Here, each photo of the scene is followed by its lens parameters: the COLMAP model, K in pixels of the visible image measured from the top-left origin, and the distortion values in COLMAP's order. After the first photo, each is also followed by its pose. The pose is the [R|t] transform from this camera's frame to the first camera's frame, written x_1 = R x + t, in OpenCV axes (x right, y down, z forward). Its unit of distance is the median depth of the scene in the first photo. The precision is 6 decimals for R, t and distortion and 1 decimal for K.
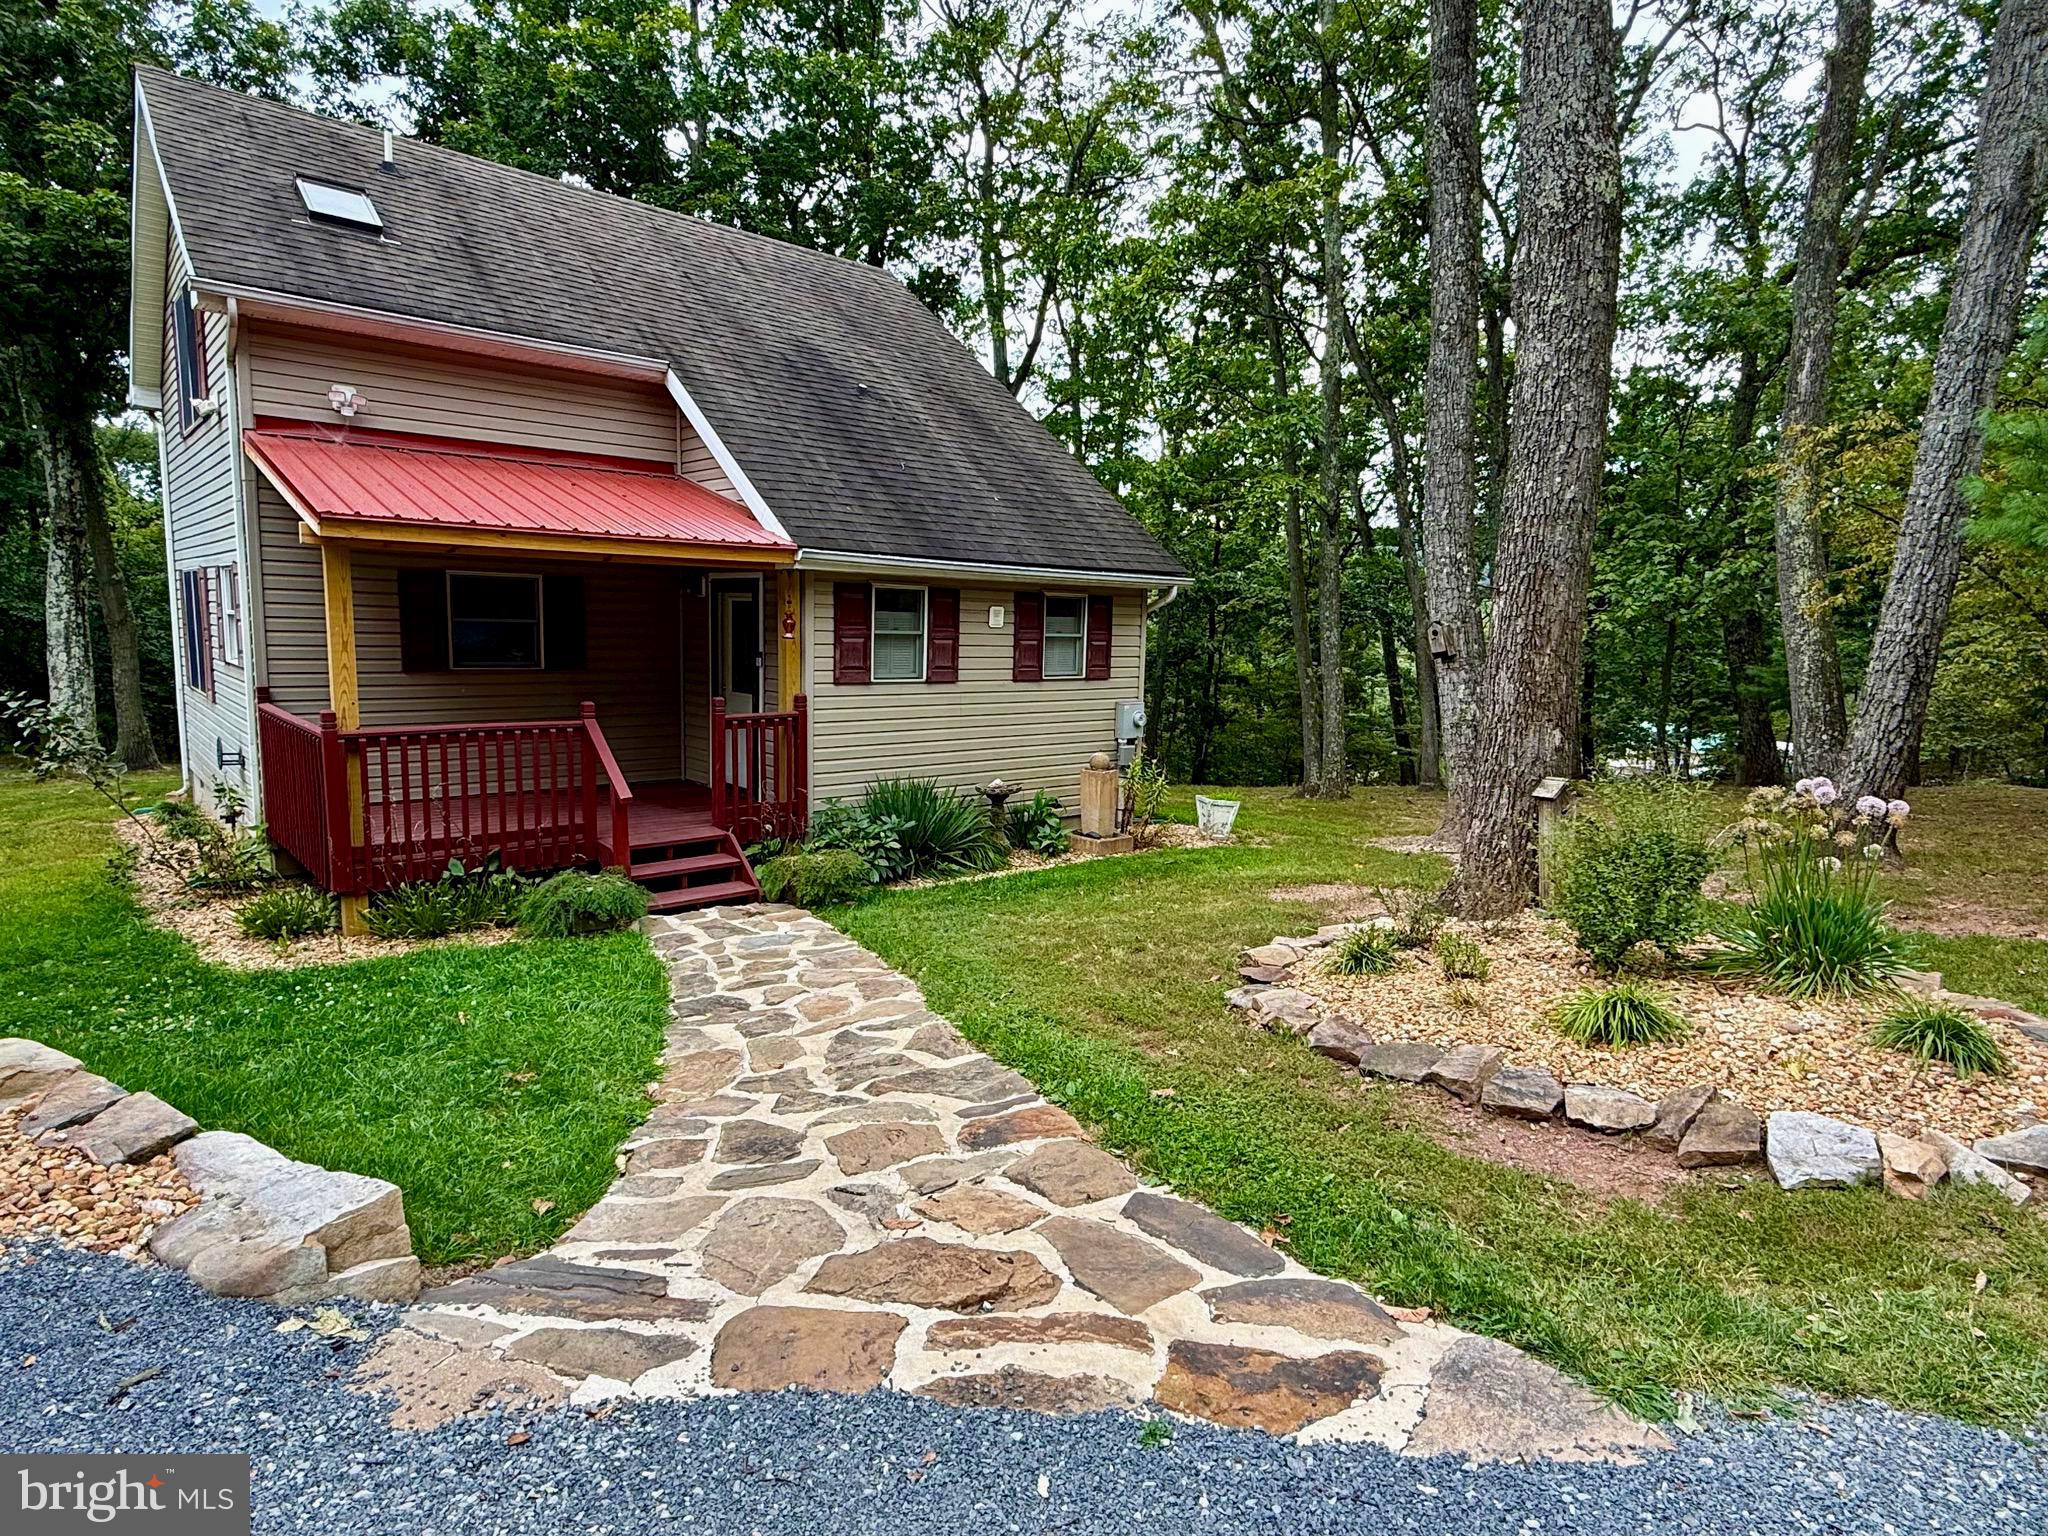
lens RADIAL K [[1111.6, 0, 1015.5], [0, 1111.6, 765.7], [0, 0, 1]] dist [0.000811, -0.000208]
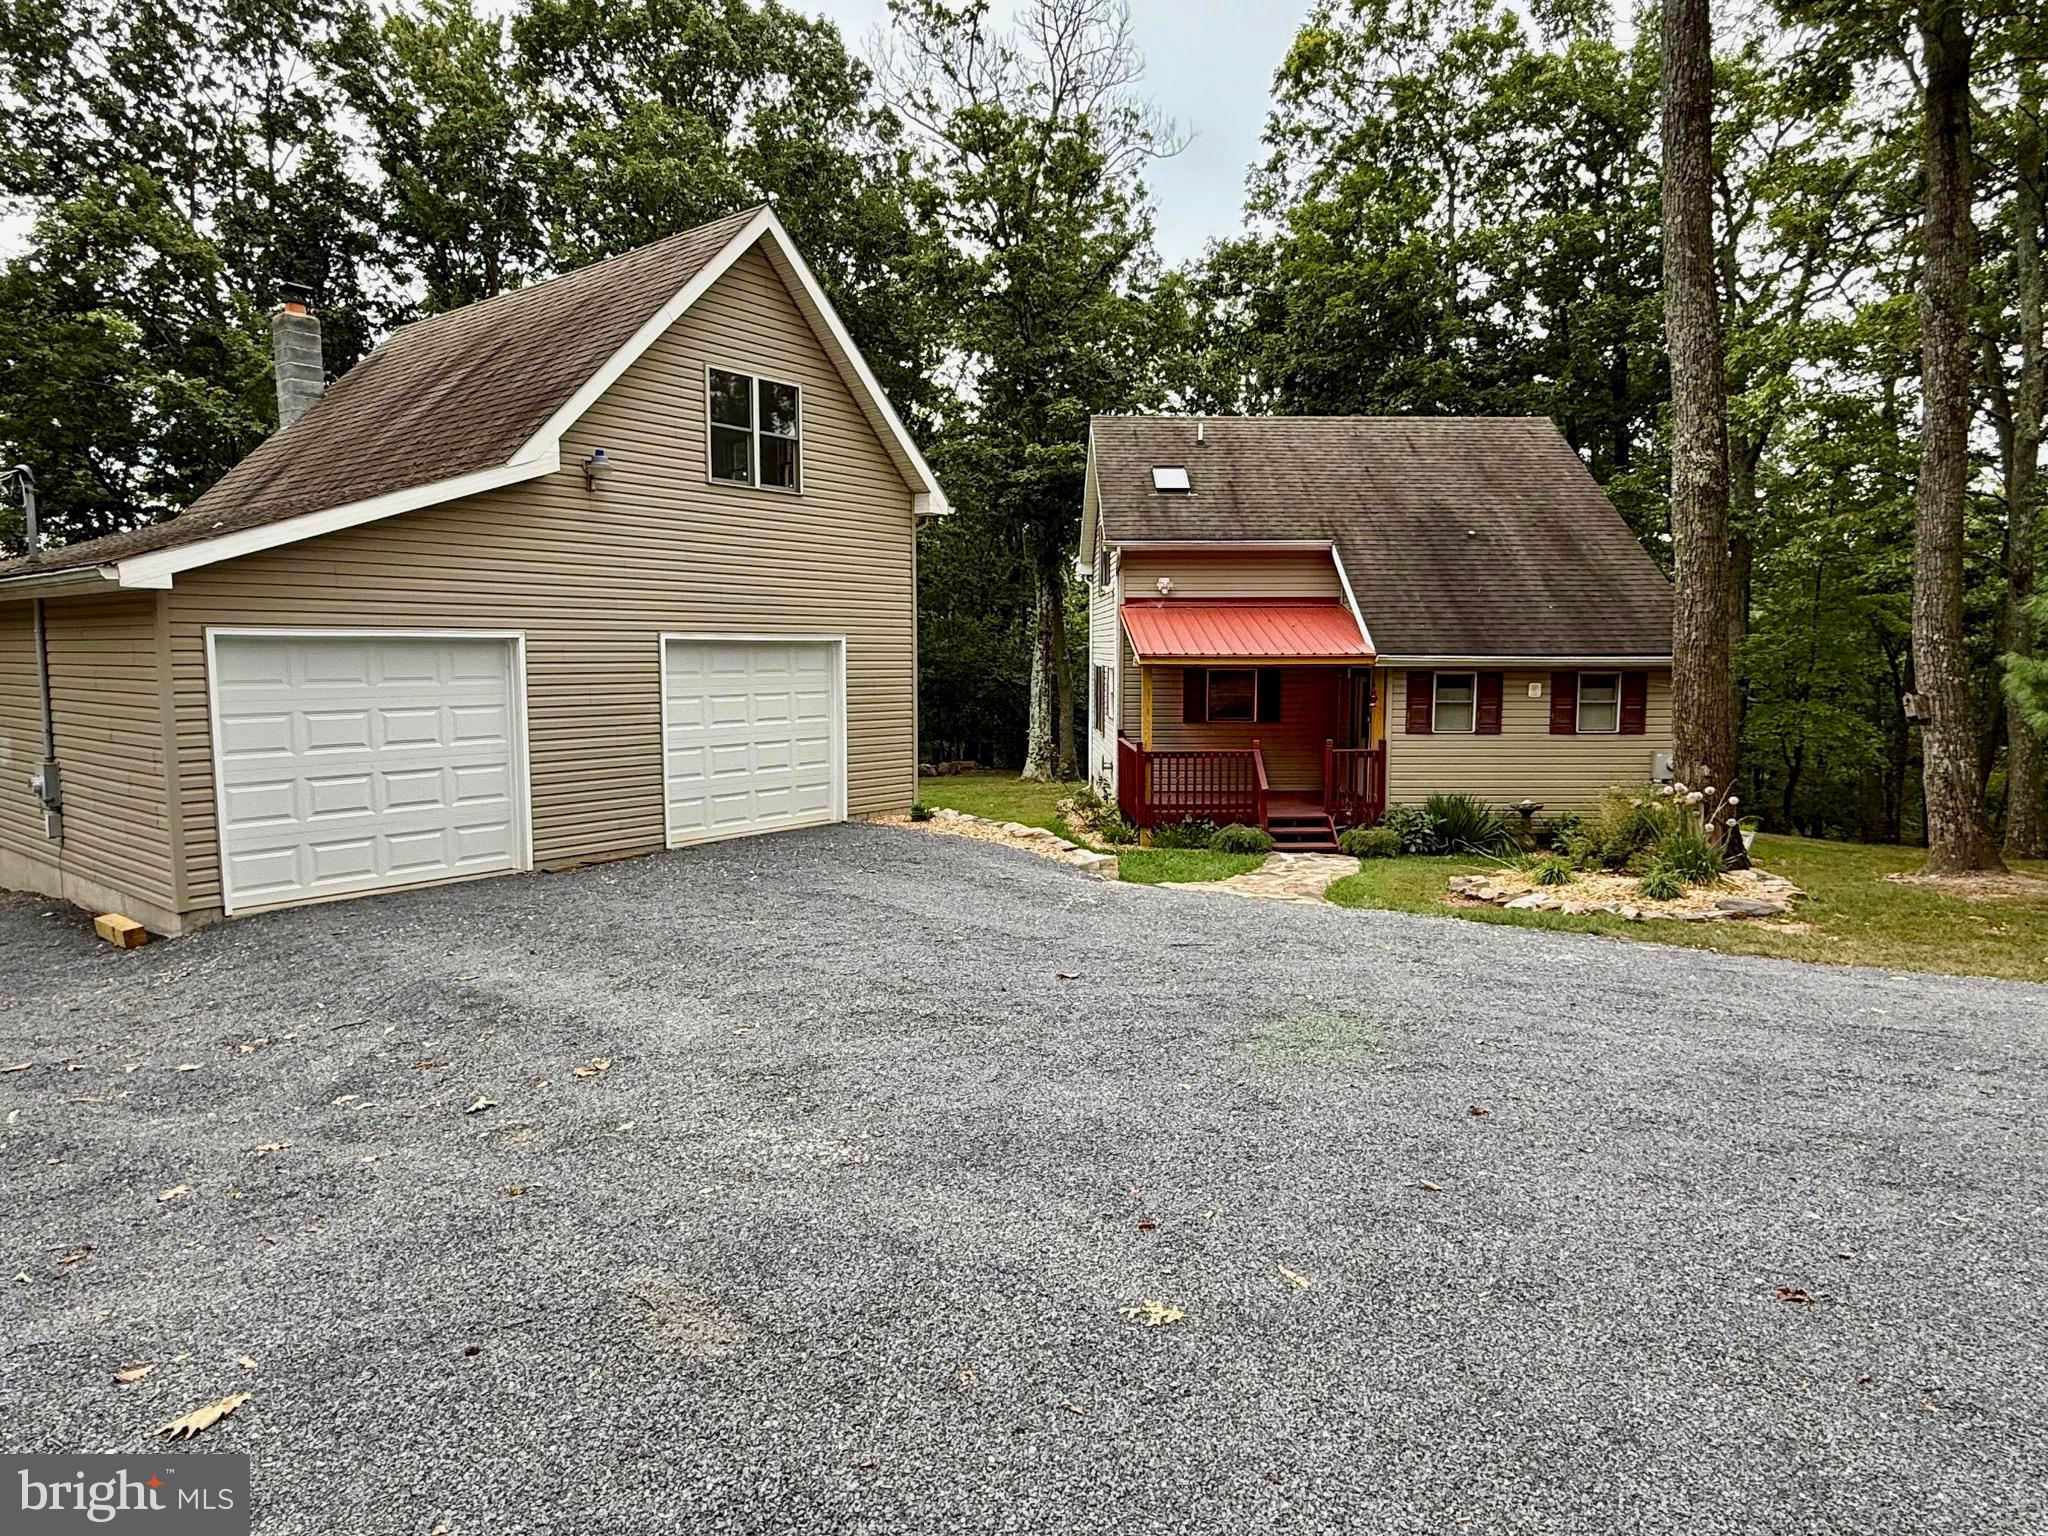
lens RADIAL K [[1176.7, 0, 1017.4], [0, 1176.7, 759.8], [0, 0, 1]] dist [-0.002516, 0.002380]
pose [[0.756270, 0.032680, -0.653442, 0.513436], [-0.064663, 0.997595, -0.024947, 0.043617], [0.651056, 0.061120, 0.756565, -0.652602]]
